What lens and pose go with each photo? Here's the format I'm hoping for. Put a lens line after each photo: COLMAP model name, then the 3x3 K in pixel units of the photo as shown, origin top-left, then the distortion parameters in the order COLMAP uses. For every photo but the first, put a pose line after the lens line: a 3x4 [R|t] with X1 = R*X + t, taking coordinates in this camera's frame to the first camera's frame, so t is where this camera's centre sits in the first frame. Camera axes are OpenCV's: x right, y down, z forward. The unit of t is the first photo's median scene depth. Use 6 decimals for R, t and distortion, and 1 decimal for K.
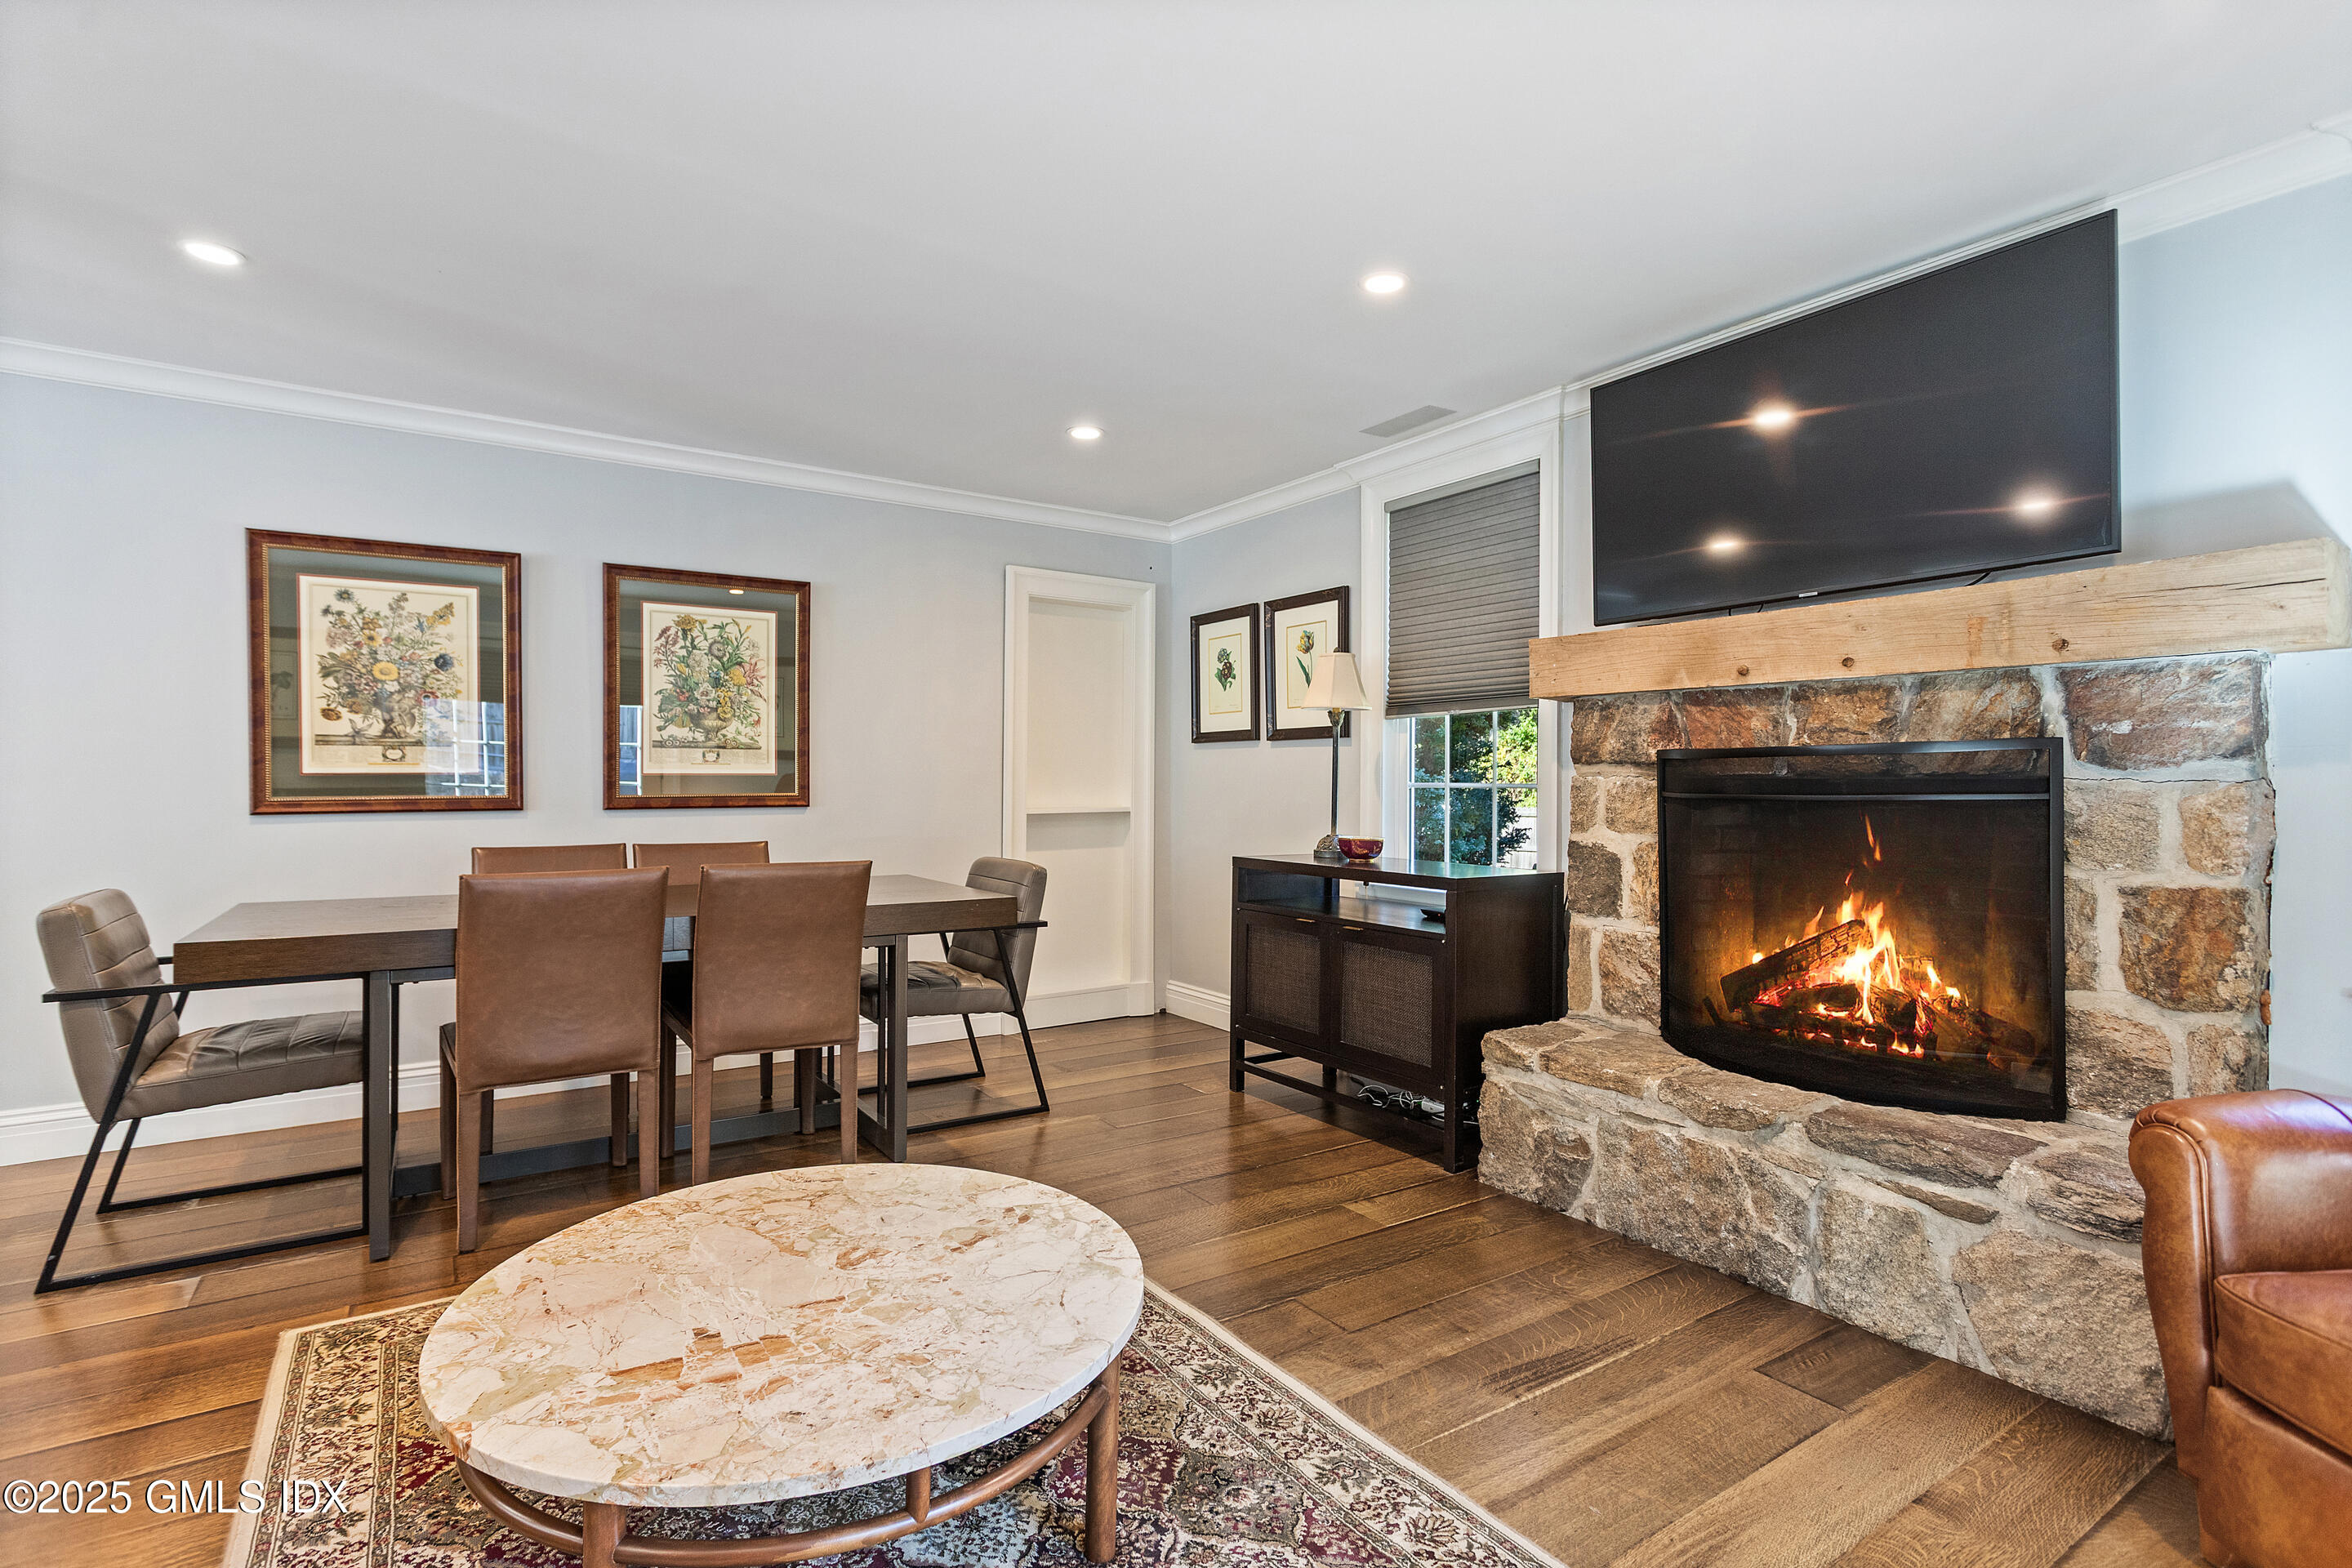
lens RADIAL K [[1116.5, 0, 1176.0], [0, 1116.5, 784.0], [0, 0, 1]] dist [0.000389, 0.000603]
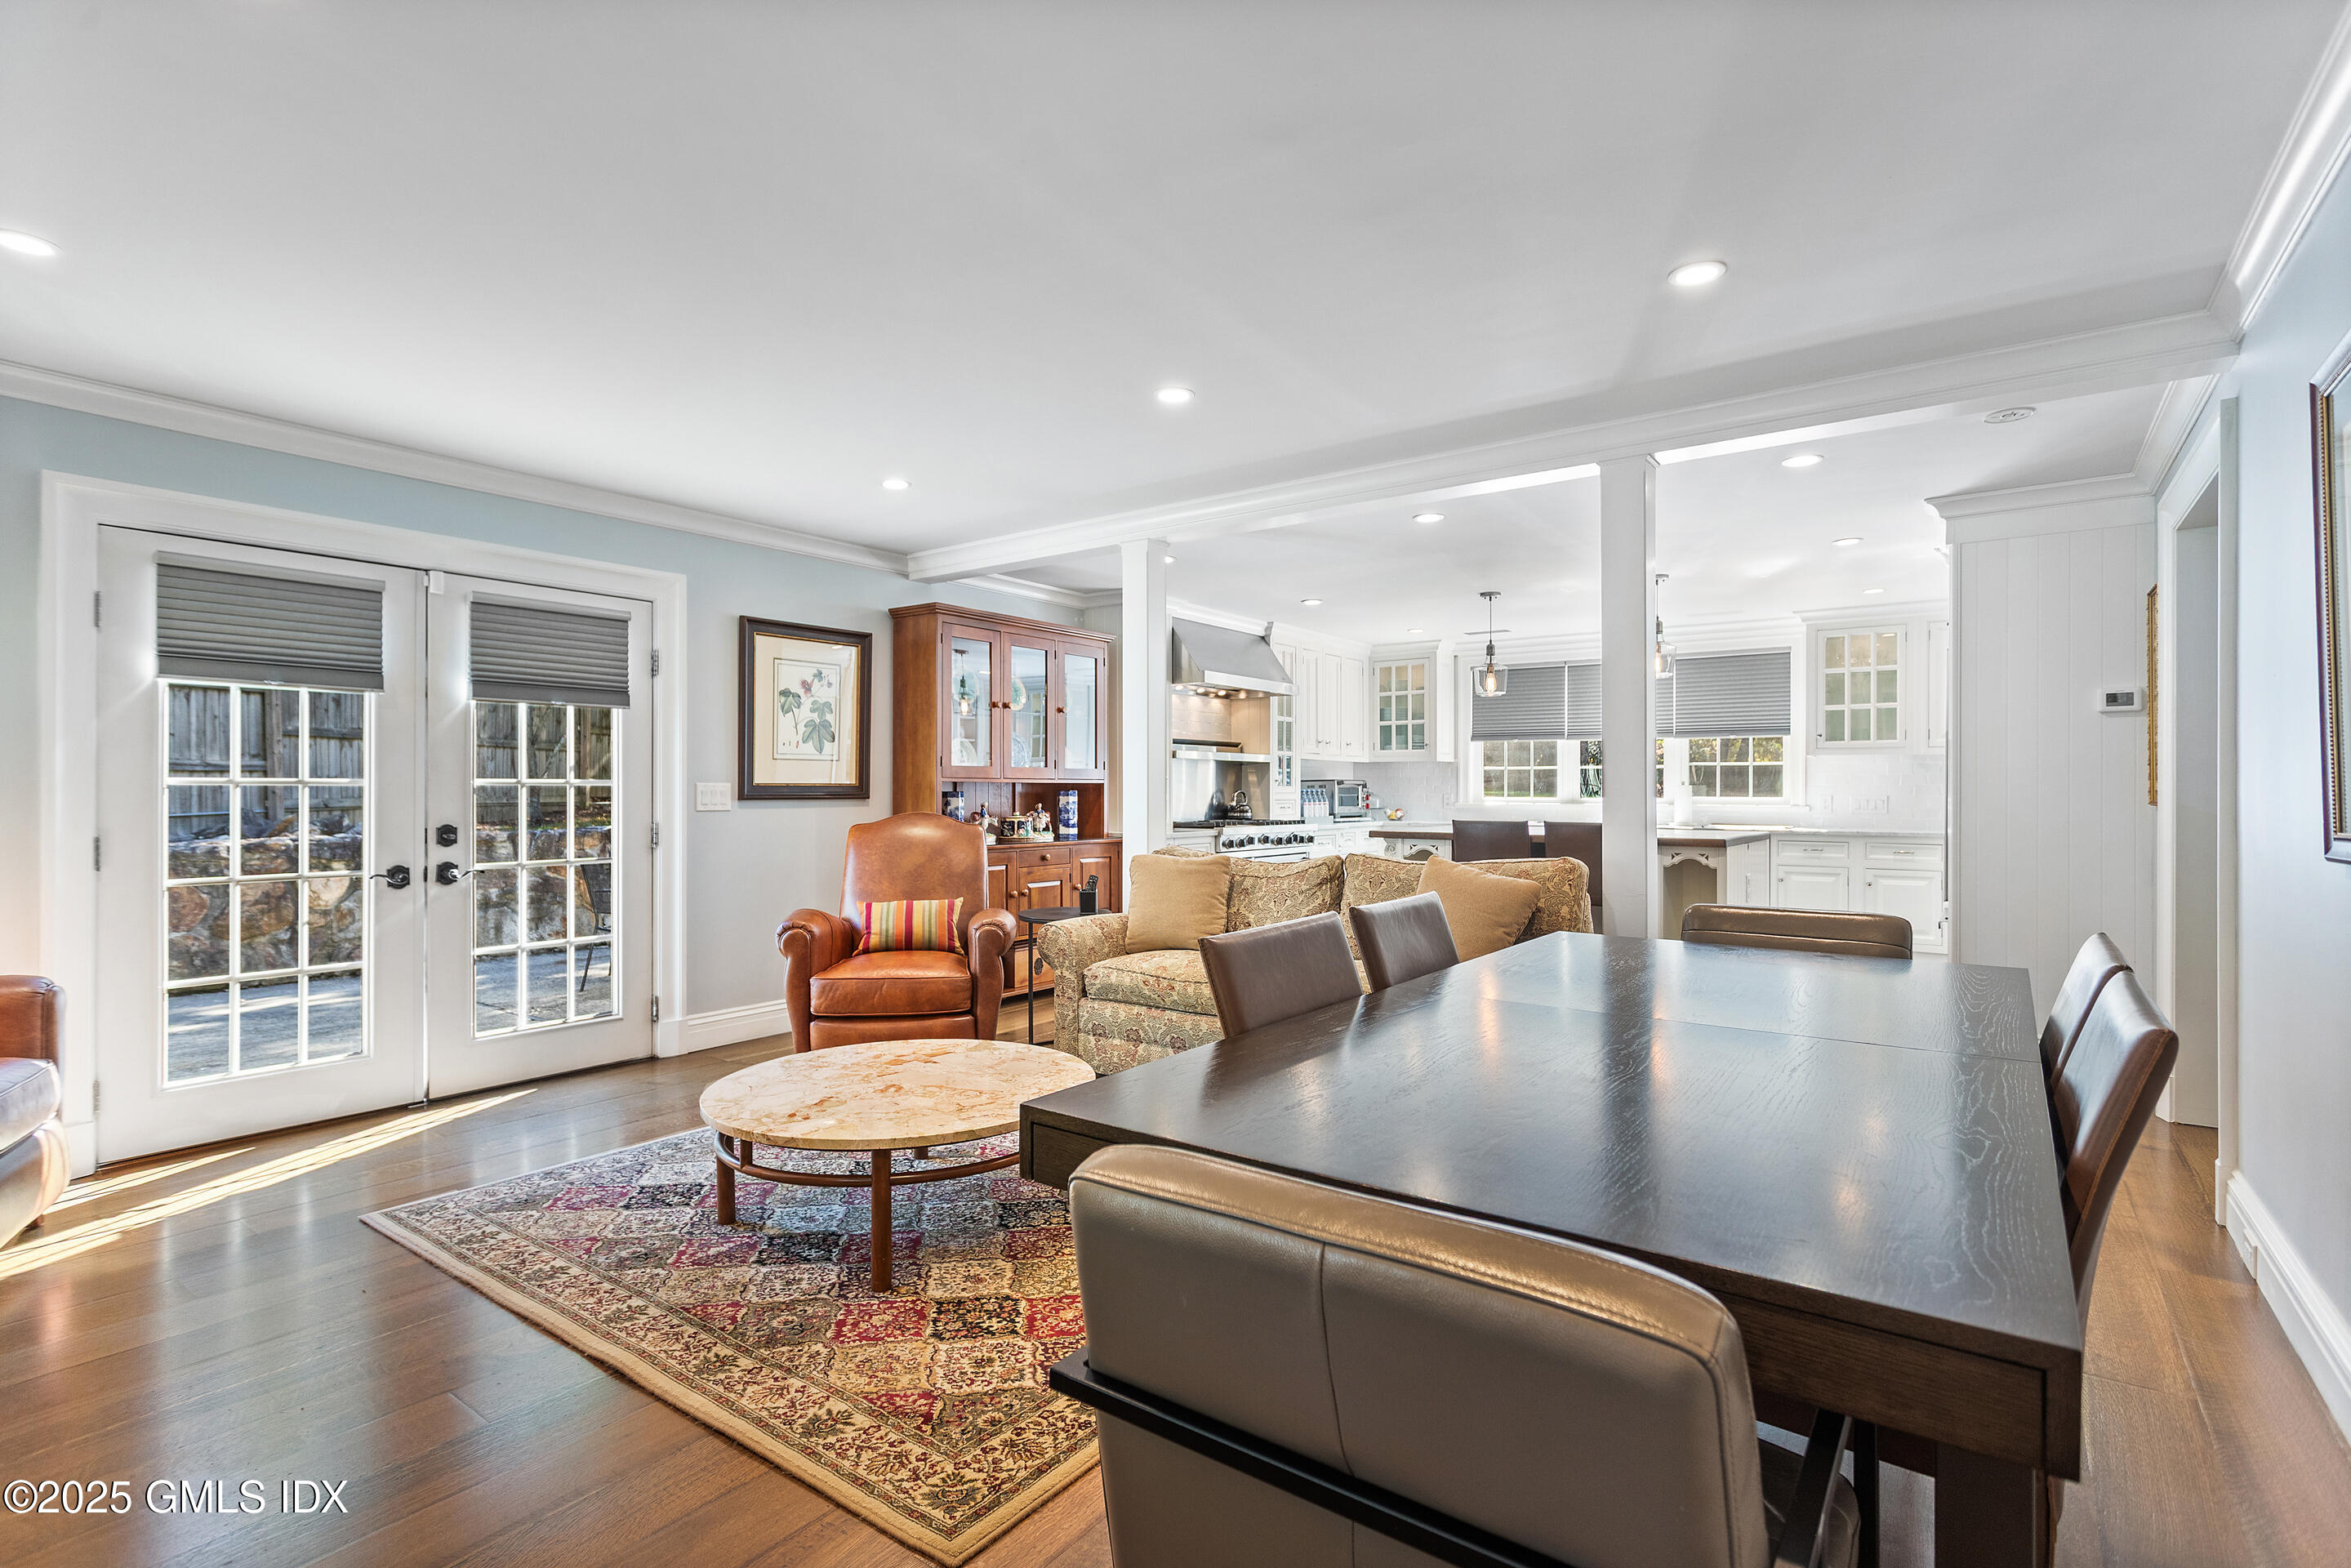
lens RADIAL K [[1116.1, 0, 1175.5], [0, 1116.1, 784.0], [0, 0, 1]] dist [0.000389, 0.000603]
pose [[-0.938909, -0.007524, -0.344083, -0.060773], [-0.006989, 0.999972, -0.002795, -0.009667], [0.344094, -0.000219, -0.938935, 1.439552]]
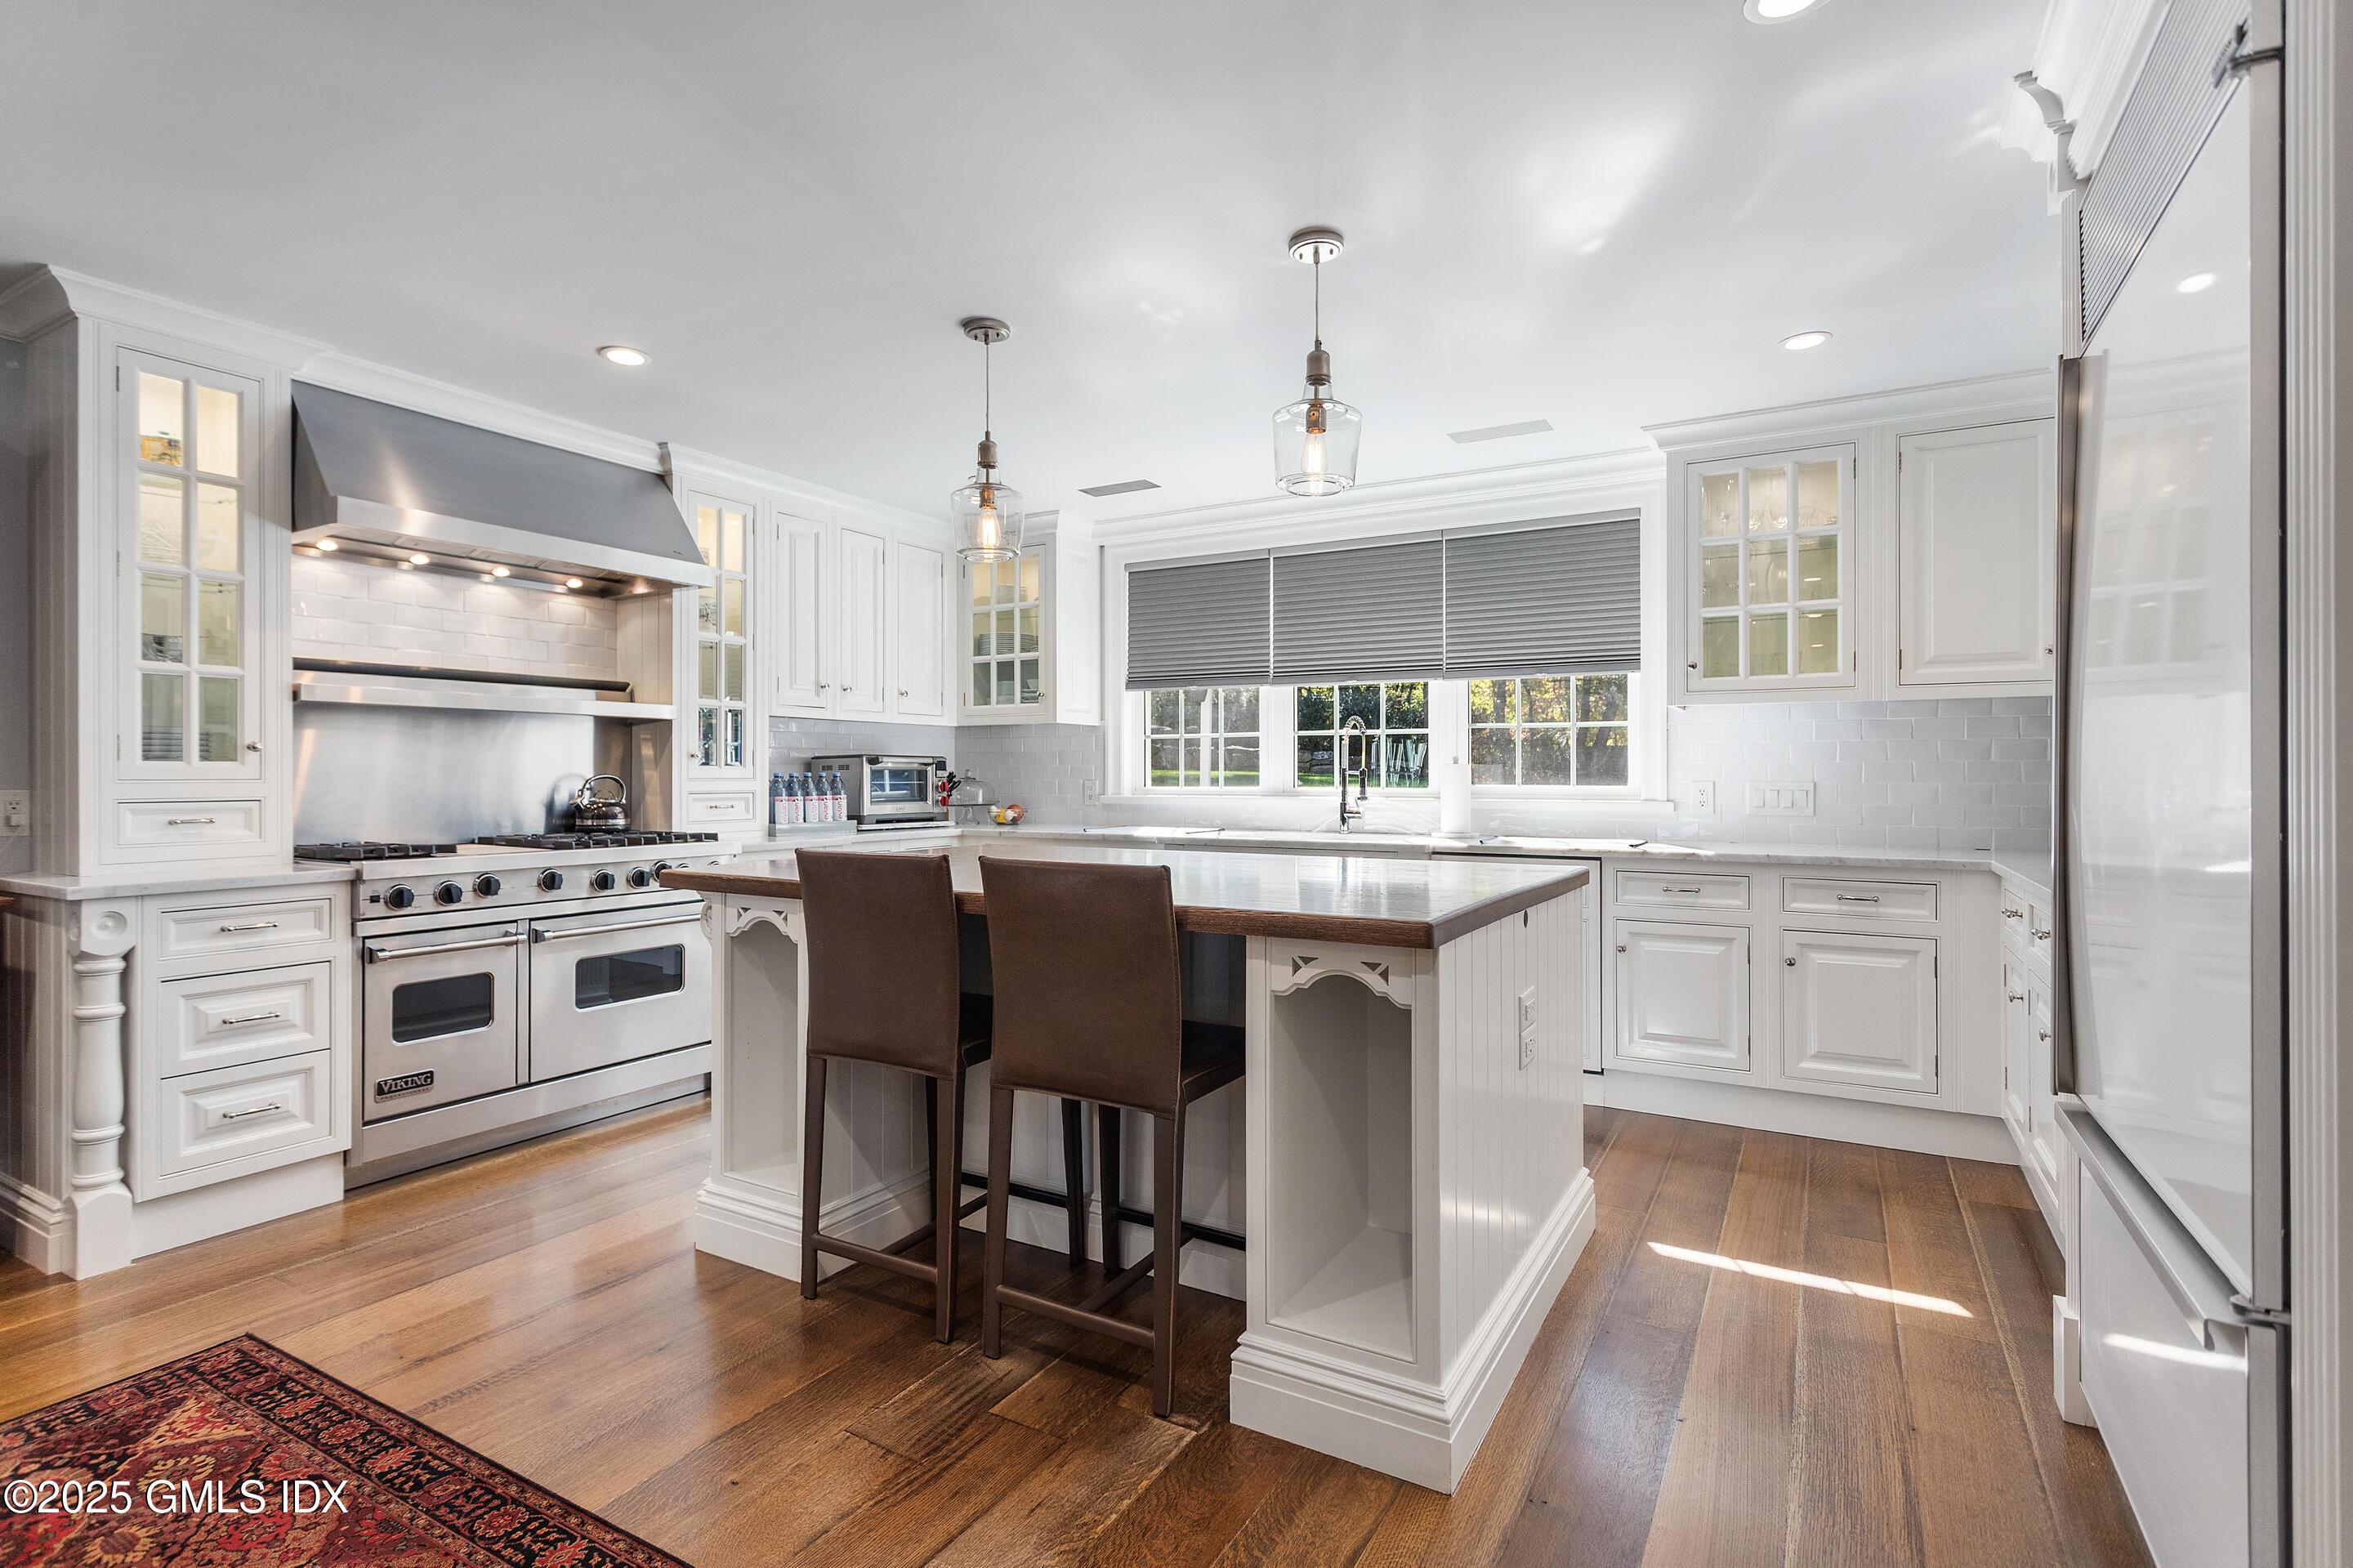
lens RADIAL K [[1130.6, 0, 1170.1], [0, 1130.6, 768.9], [0, 0, 1]] dist [-0.002729, -0.000063]
pose [[-0.899406, -0.005923, -0.437075, -1.066331], [-0.004712, 0.999981, -0.003855, -0.007710], [0.437089, -0.001408, -0.899417, 0.580642]]
